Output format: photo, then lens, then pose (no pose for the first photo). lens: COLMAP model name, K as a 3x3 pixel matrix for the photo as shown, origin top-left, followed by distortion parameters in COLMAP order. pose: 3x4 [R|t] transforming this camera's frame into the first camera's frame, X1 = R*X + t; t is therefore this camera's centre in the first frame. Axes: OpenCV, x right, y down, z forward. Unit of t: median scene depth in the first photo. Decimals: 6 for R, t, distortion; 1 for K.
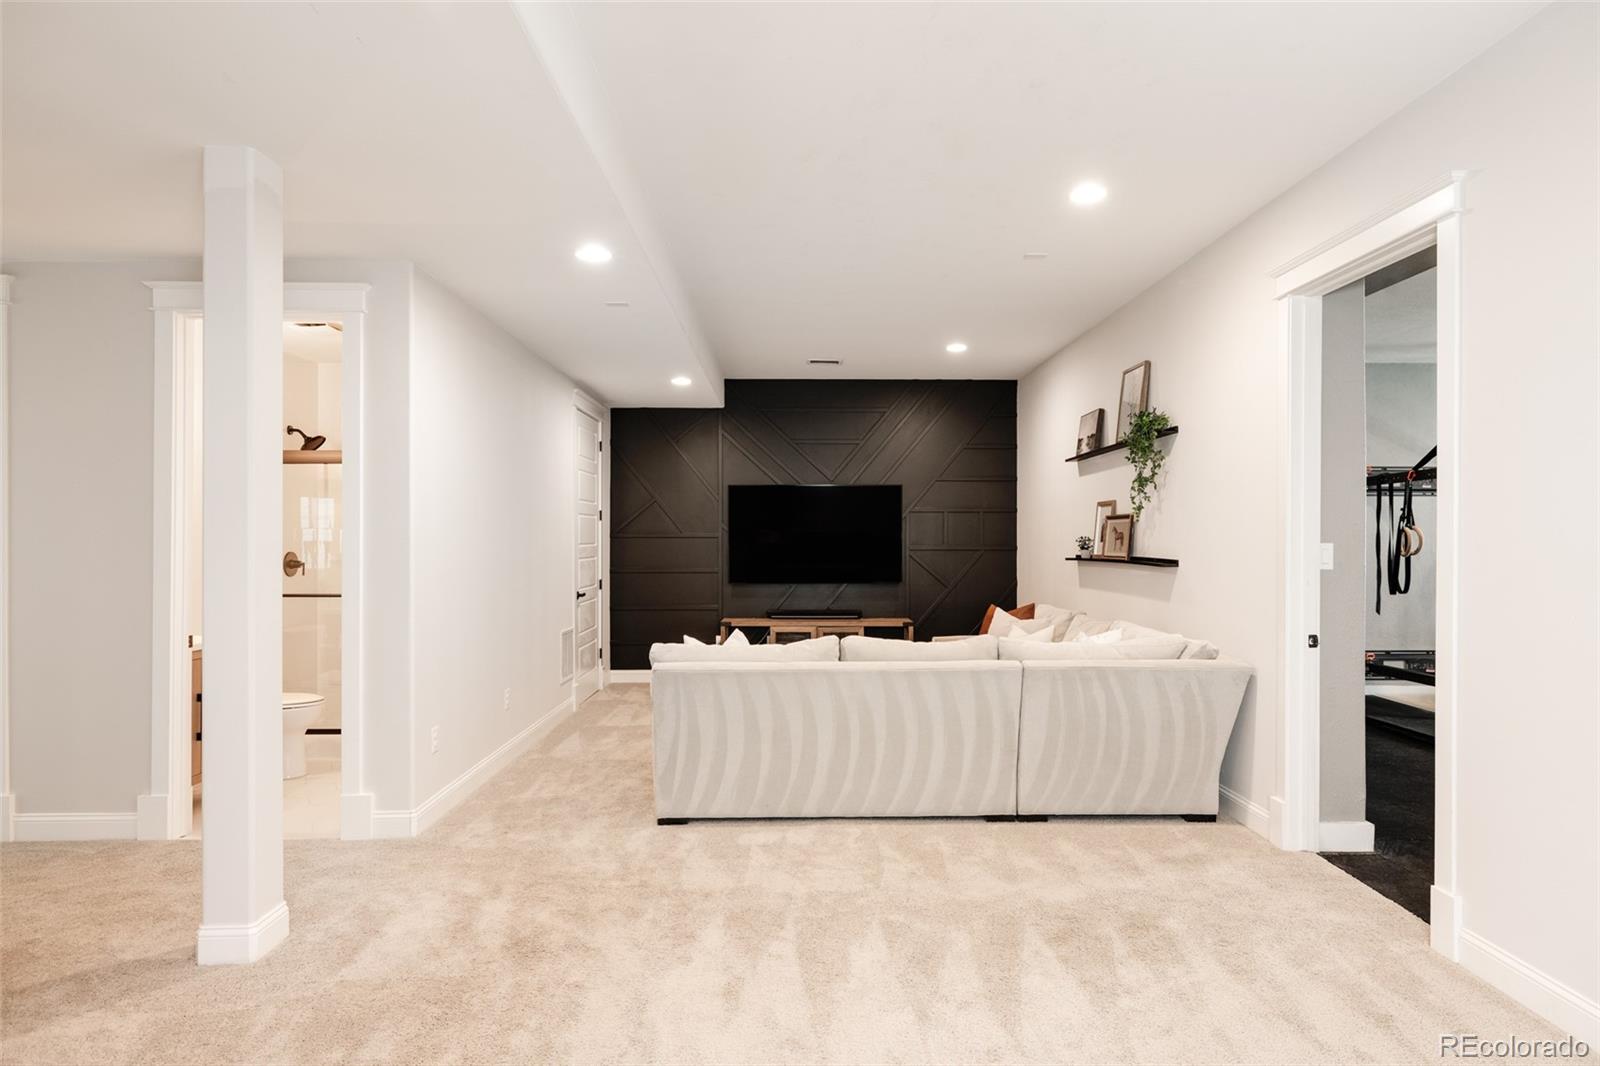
lens RADIAL K [[909.0, 0, 798.9], [0, 909.0, 534.7], [0, 0, 1]] dist [-0.005497, -0.000362]
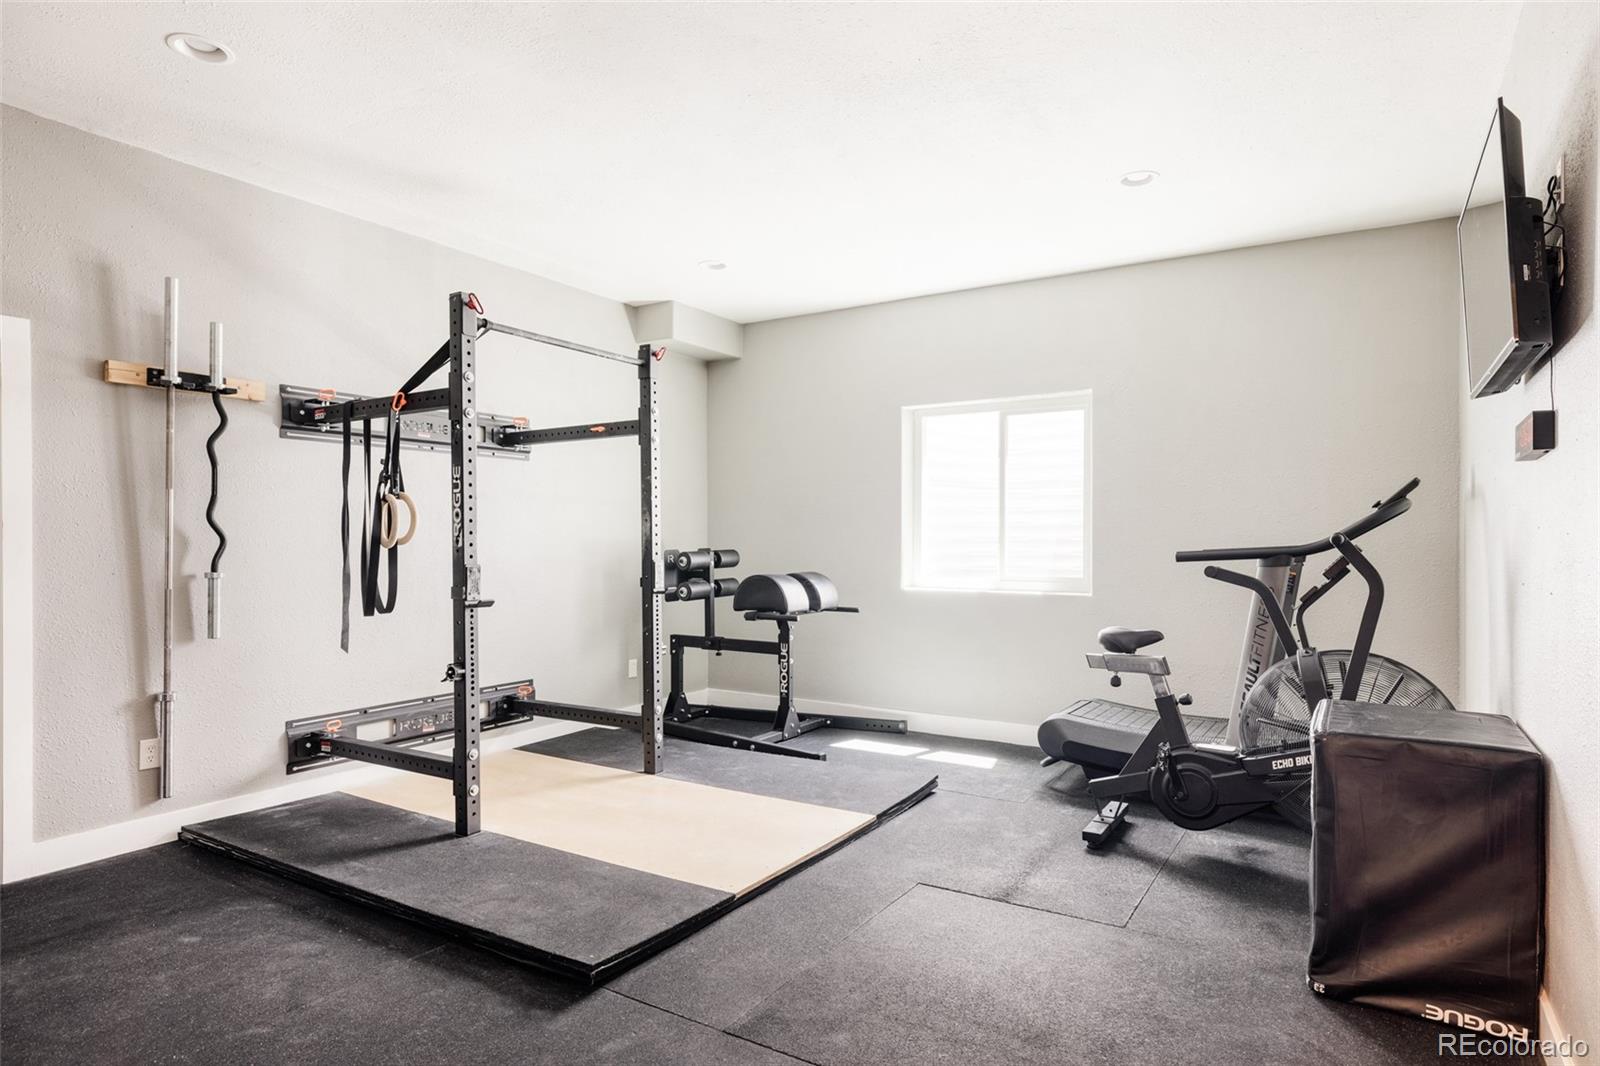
lens RADIAL K [[909.0, 0, 797.7], [0, 909.0, 537.6], [0, 0, 1]] dist [-0.005497, -0.000362]
pose [[0.533602, 0.005333, 0.845719, 0.323899], [0.008986, 0.999888, -0.011975, 0.027495], [-0.845688, 0.013990, 0.533494, 0.479379]]
